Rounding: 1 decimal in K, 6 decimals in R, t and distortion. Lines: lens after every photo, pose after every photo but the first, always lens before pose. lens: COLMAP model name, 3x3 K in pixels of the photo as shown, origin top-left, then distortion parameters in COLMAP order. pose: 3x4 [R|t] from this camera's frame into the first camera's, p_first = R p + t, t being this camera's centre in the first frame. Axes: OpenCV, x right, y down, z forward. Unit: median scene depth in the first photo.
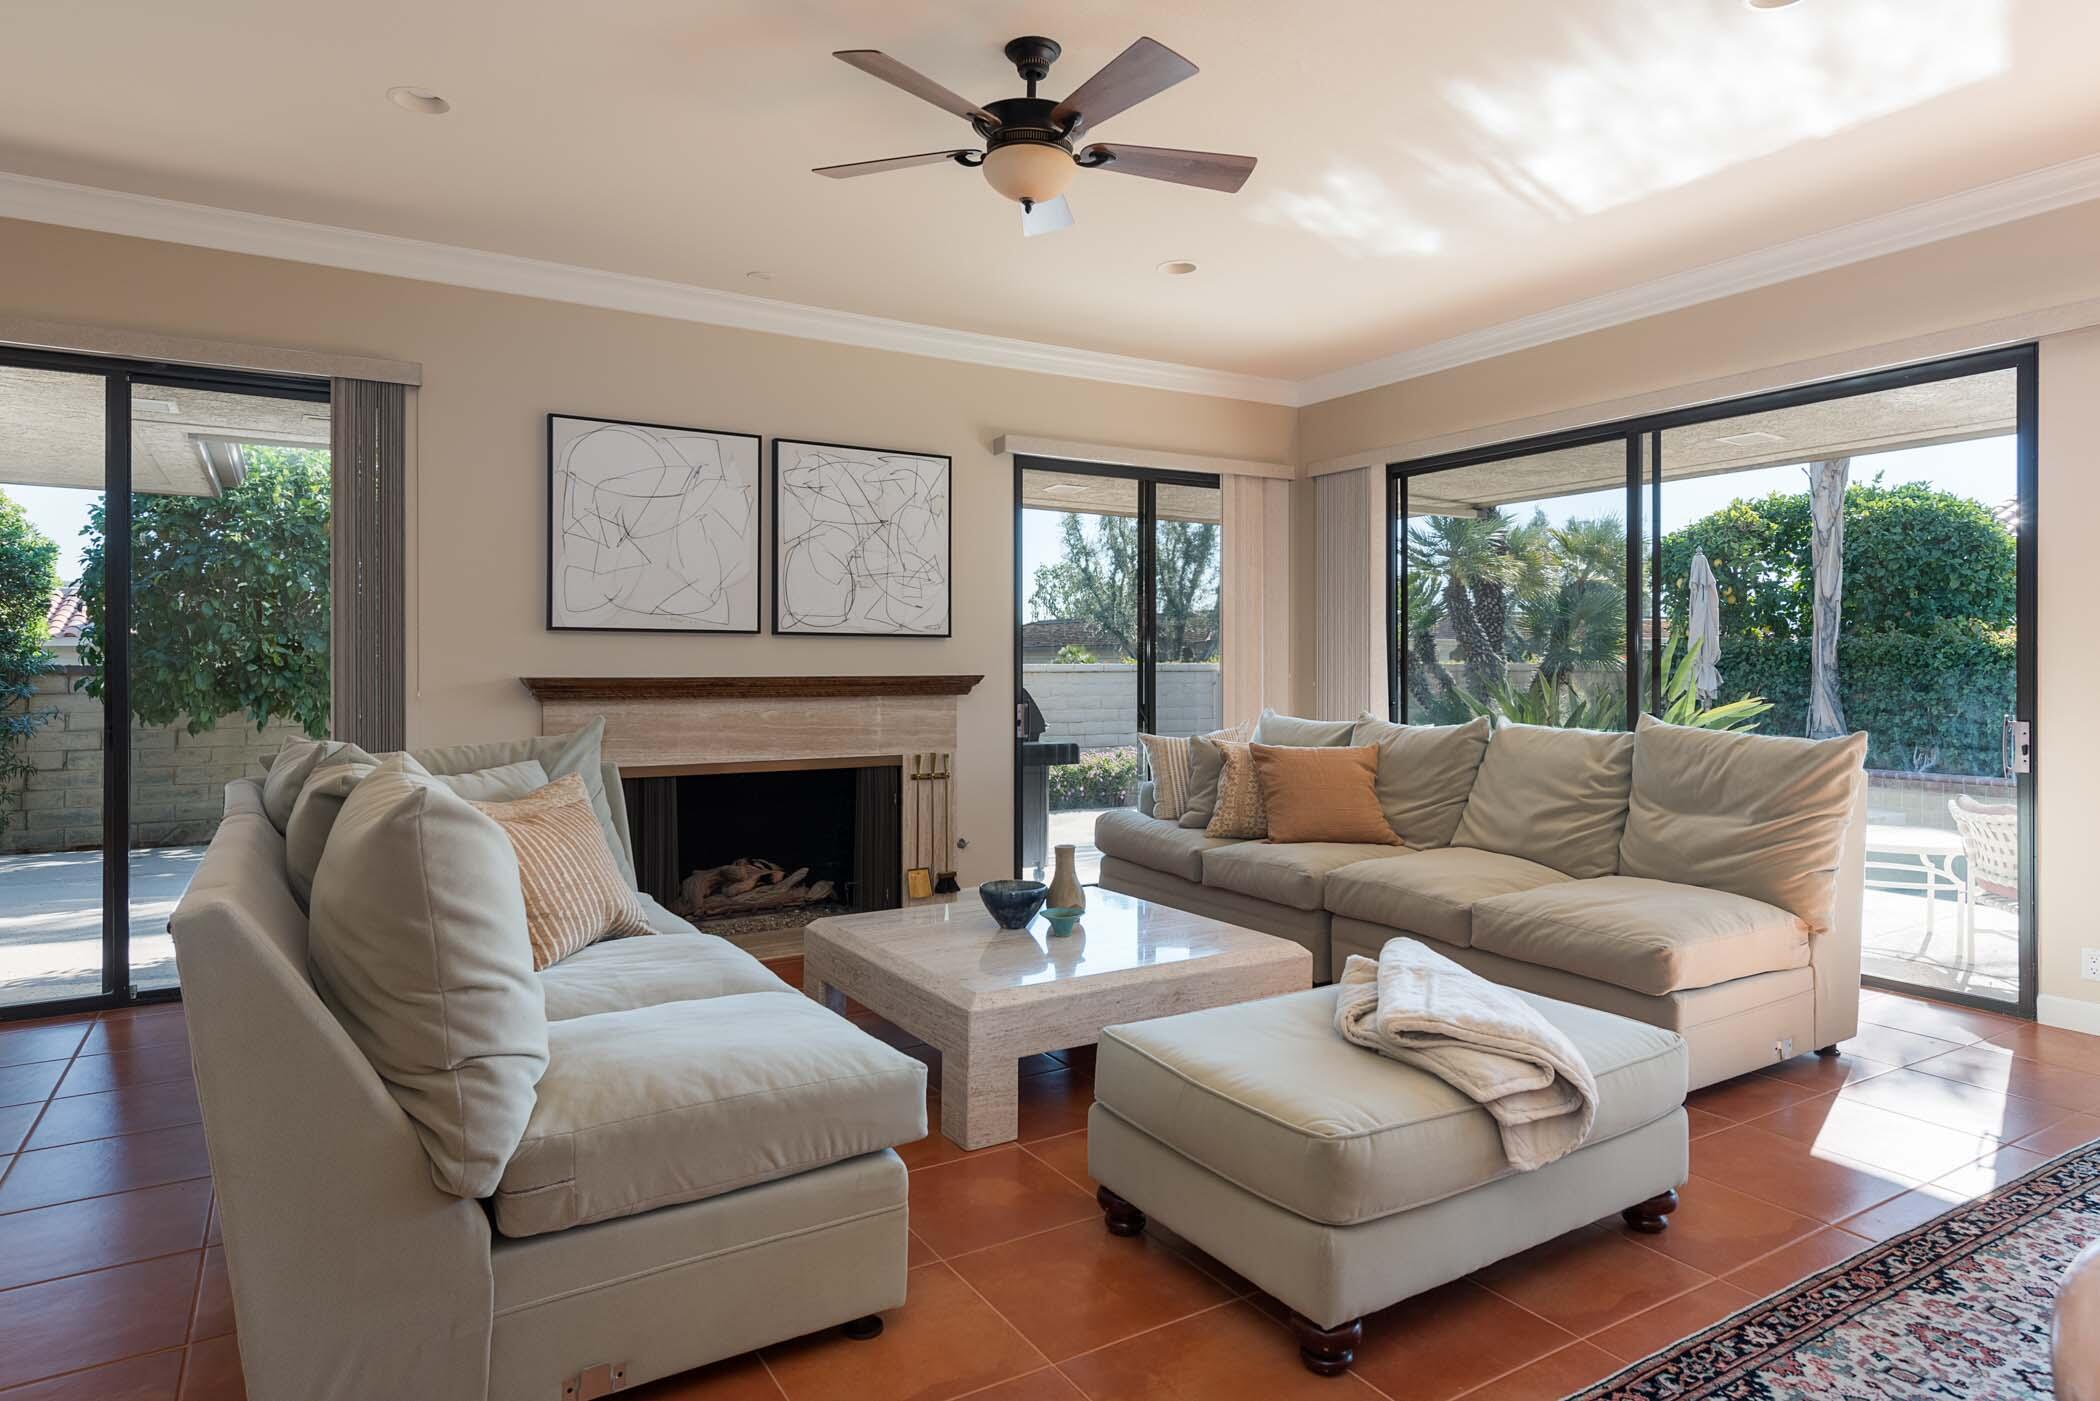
lens RADIAL K [[1187.0, 0, 1036.9], [0, 1187.0, 659.3], [0, 0, 1]] dist [-0.000388, -0.002547]
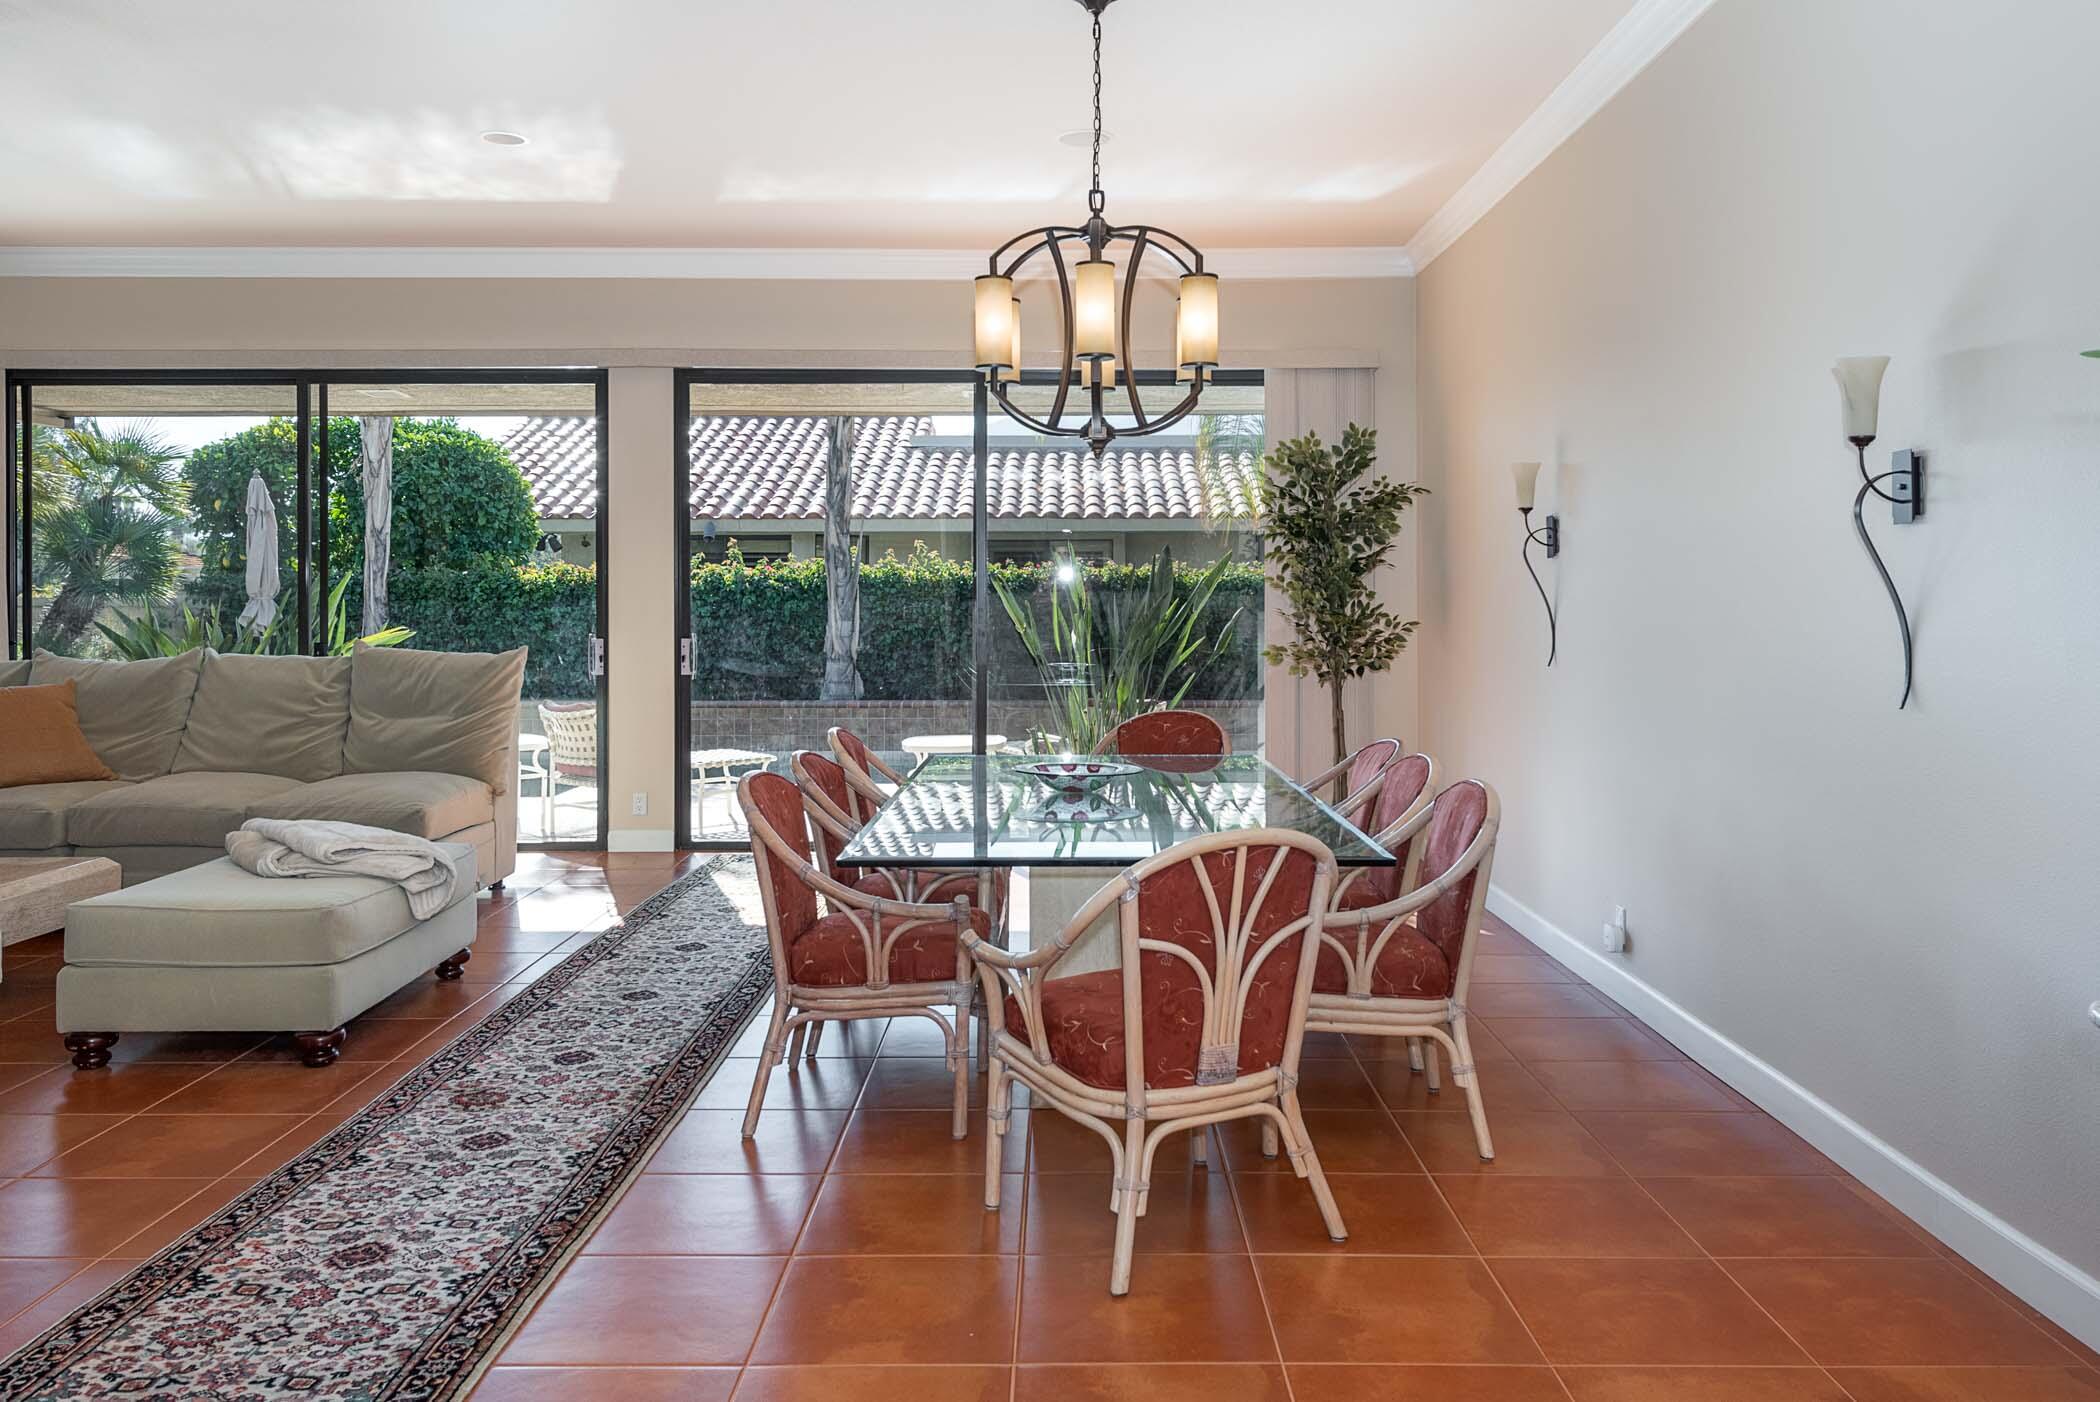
lens RADIAL K [[1965.5, 0, 1050.0], [0, 1965.5, 701.0], [0, 0, 1]] dist [-0.002263, -0.001975]
pose [[0.531079, -0.043890, 0.846185, -0.715523], [-0.004137, 0.998511, 0.054388, -0.002104], [-0.847312, -0.032385, 0.530107, -0.573972]]
